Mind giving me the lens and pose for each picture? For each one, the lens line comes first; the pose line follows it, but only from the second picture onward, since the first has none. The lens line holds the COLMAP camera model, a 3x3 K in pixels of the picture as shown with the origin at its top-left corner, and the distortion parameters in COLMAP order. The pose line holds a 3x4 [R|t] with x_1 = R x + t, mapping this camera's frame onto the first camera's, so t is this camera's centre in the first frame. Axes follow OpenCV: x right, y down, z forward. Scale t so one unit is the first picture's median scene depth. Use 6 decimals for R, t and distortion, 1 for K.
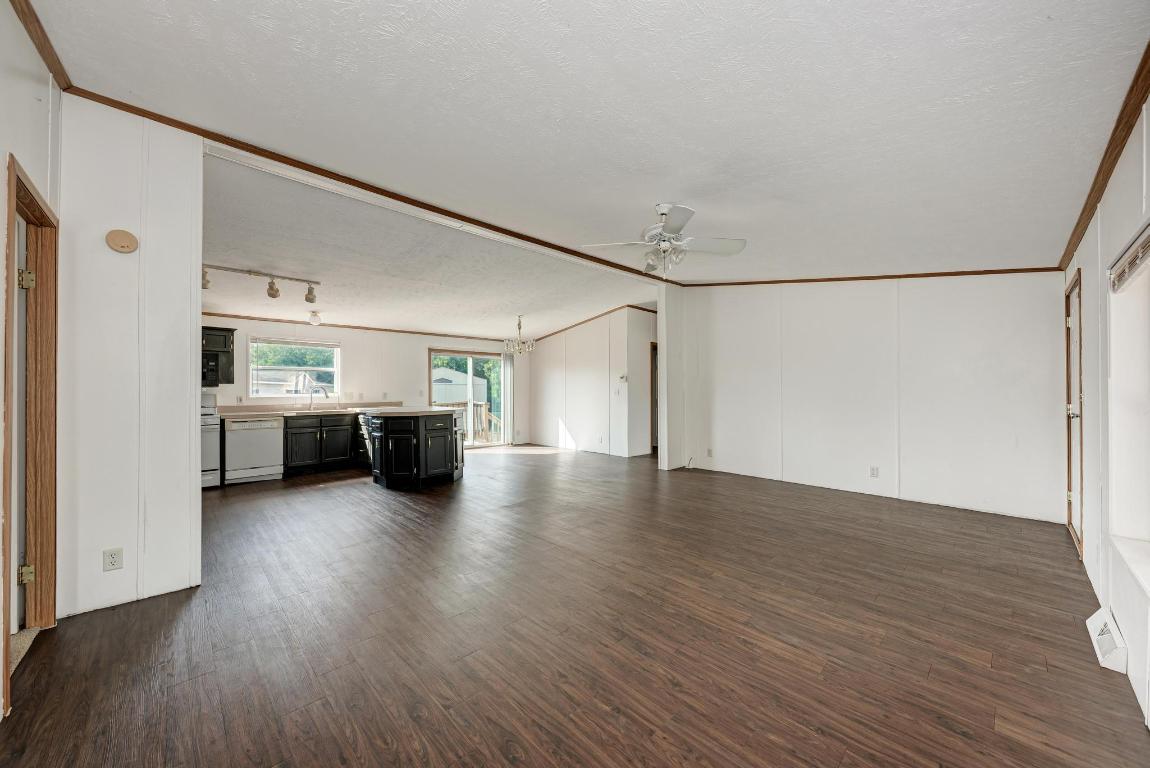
lens RADIAL K [[410.4, 0, 604.9], [0, 410.4, 387.8], [0, 0, 1]] dist [0.006592, -0.000946]
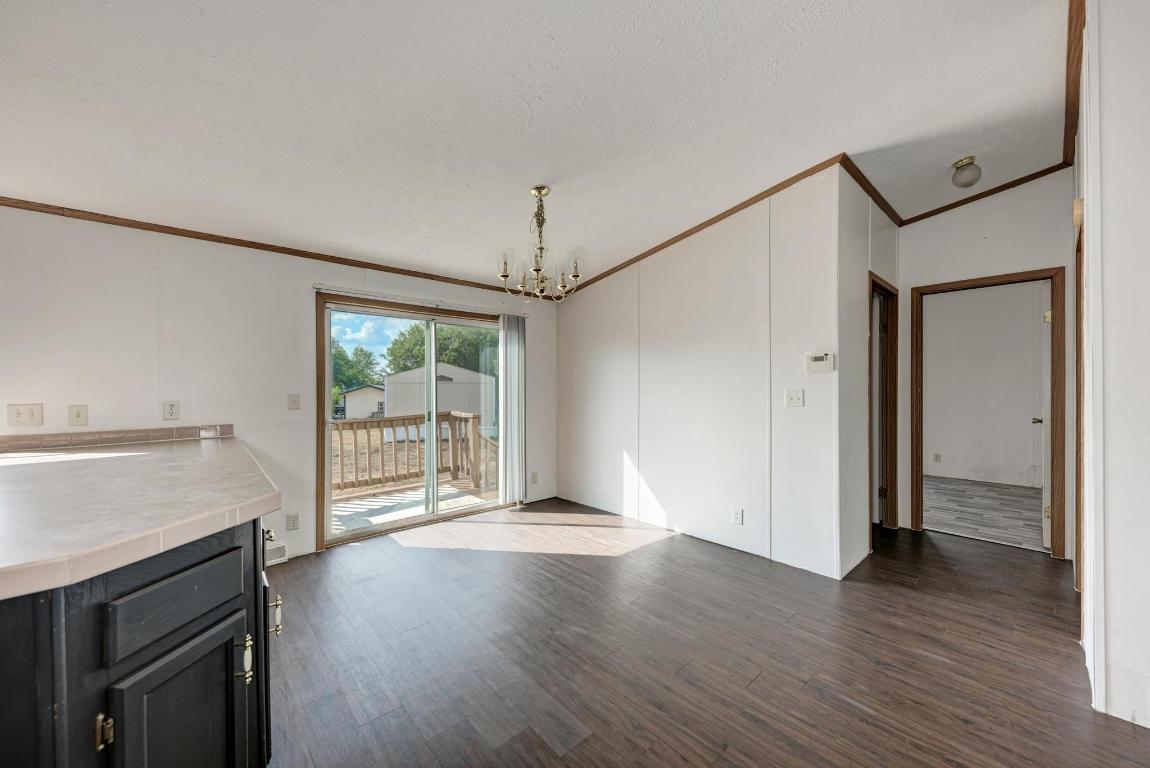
lens RADIAL K [[410.4, 0, 605.5], [0, 410.4, 389.7], [0, 0, 1]] dist [0.006592, -0.000946]
pose [[0.999622, -0.001446, -0.027439, -0.177174], [0.001638, 0.999974, 0.006966, -0.000909], [0.027428, -0.007008, 0.999599, 0.806593]]
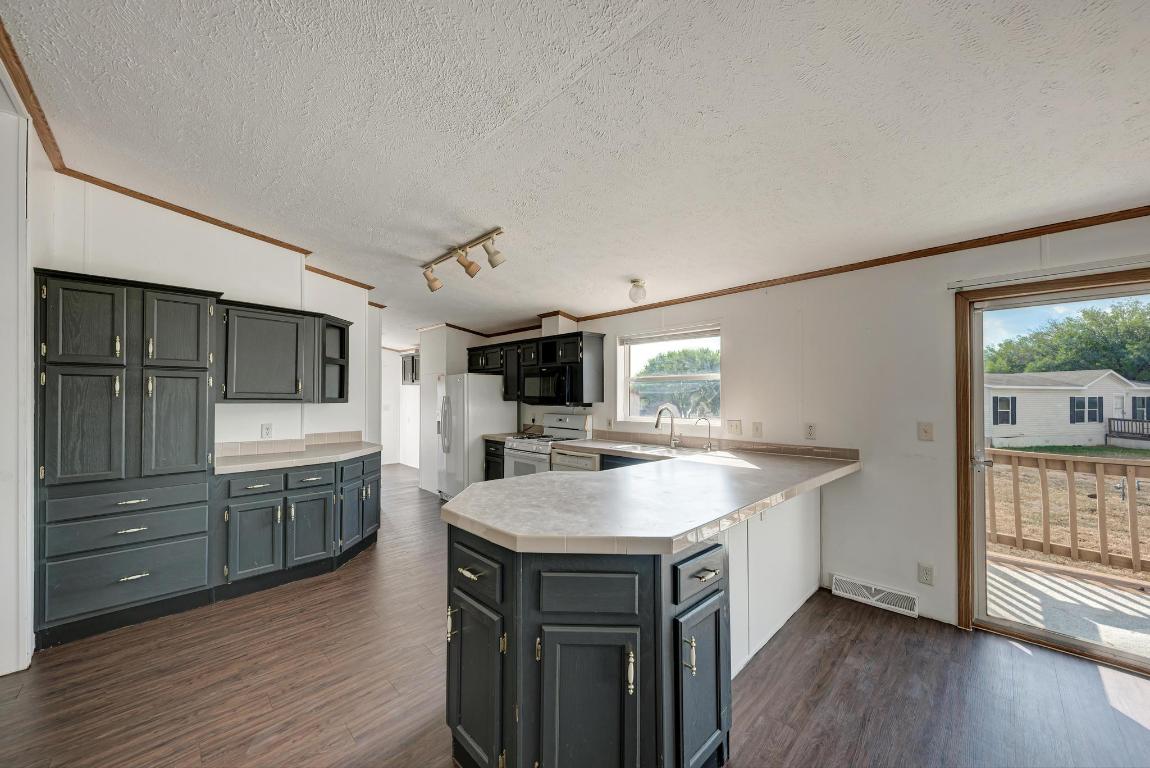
lens RADIAL K [[410.4, 0, 551.2], [0, 410.4, 389.0], [0, 0, 1]] dist [0.006592, -0.000946]
pose [[-0.051514, -0.013672, -0.998579, -0.124762], [0.007235, 0.999875, -0.014063, -0.024645], [0.998646, -0.007949, -0.051409, 0.946287]]
